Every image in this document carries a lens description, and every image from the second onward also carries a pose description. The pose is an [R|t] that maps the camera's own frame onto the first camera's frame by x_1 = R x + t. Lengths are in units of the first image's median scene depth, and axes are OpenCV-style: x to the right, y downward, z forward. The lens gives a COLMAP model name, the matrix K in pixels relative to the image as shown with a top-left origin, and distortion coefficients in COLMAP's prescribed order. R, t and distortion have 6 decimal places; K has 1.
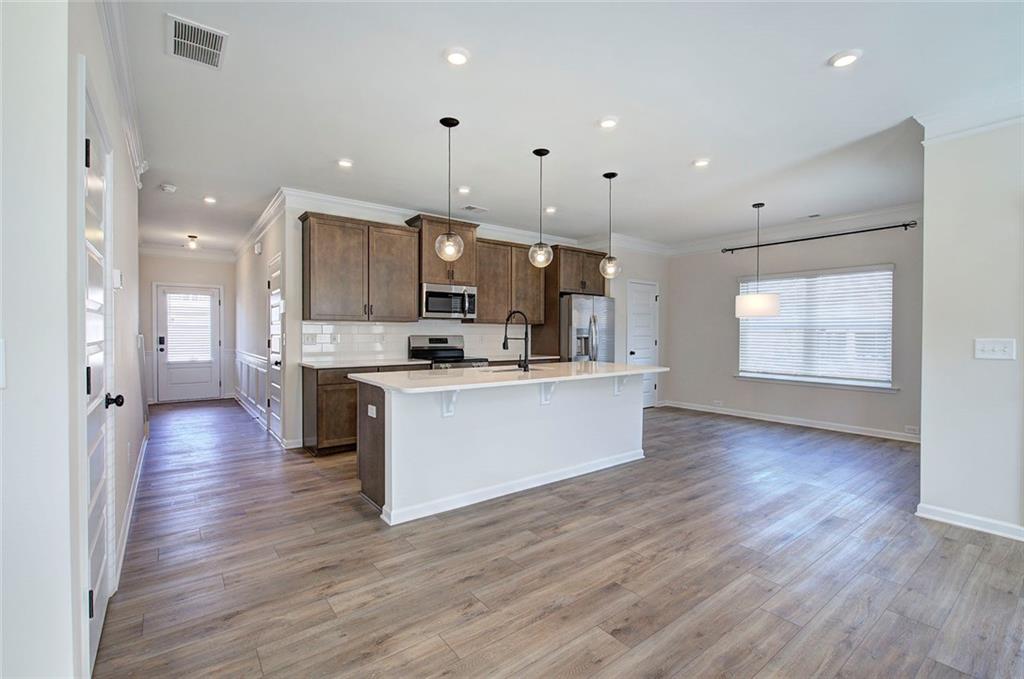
lens RADIAL K [[454.8, 0, 515.4], [0, 454.8, 336.8], [0, 0, 1]] dist [0.000357, 0.000254]
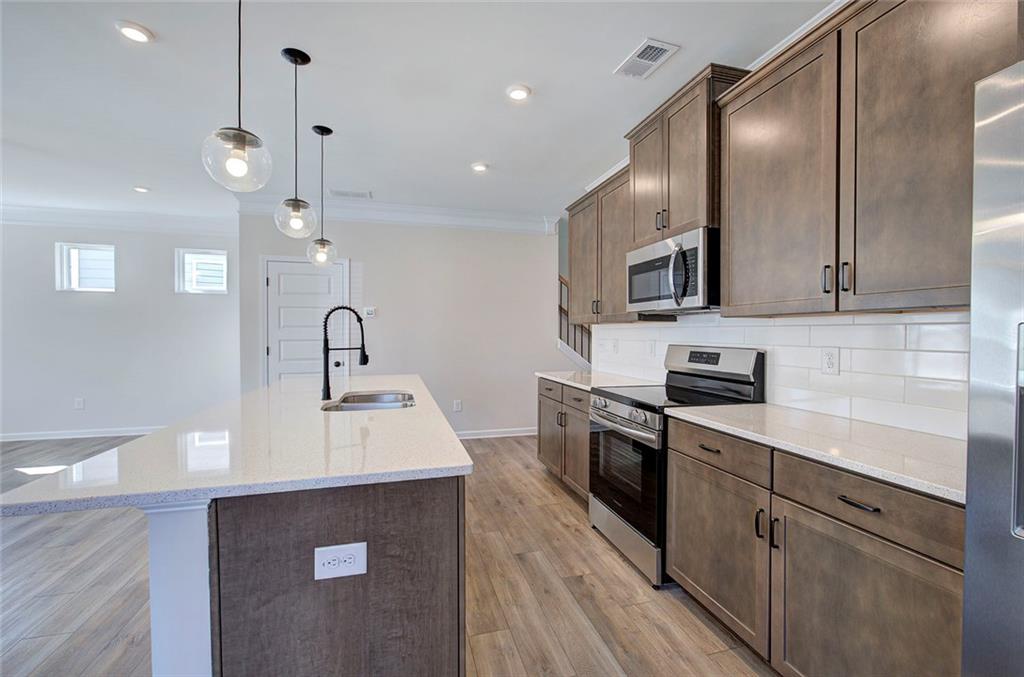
lens RADIAL K [[428.3, 0, 512.1], [0, 428.3, 336.0], [0, 0, 1]] dist [-0.008289, -0.000388]
pose [[-0.376615, 0.007233, -0.926342, 0.343627], [-0.011124, 0.999862, 0.012329, -0.018381], [0.926303, 0.014948, -0.376483, 1.051122]]
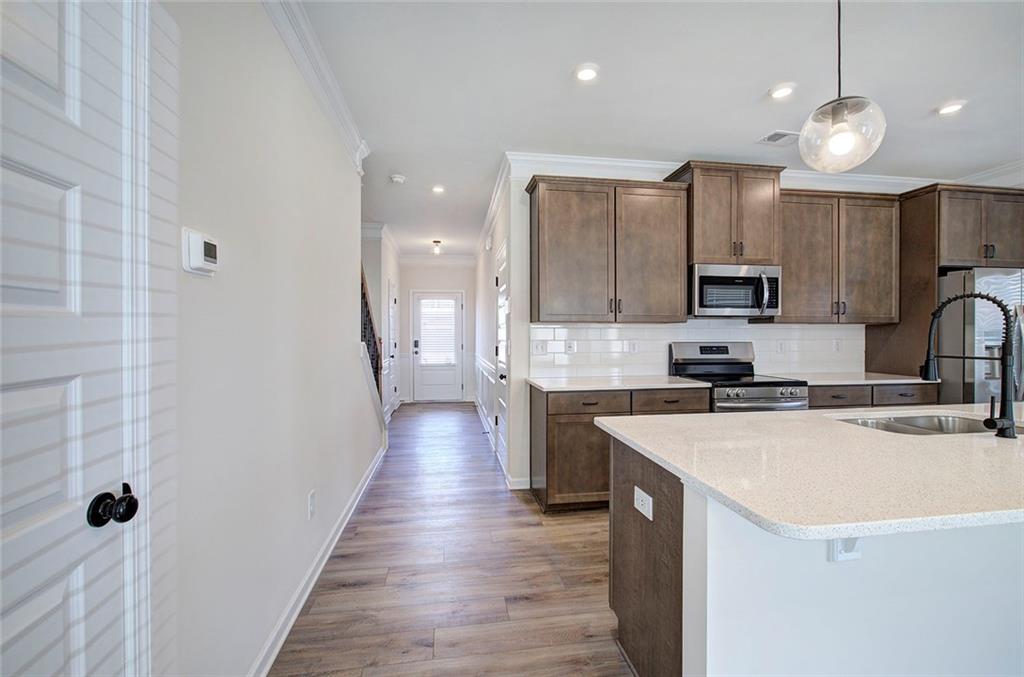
lens RADIAL K [[428.3, 0, 508.3], [0, 428.3, 334.9], [0, 0, 1]] dist [-0.008289, -0.000388]
pose [[0.870251, -0.001212, -0.492607, -0.130743], [-0.001760, 0.999983, -0.005569, -0.010433], [0.492606, 0.005713, 0.870234, 0.319196]]
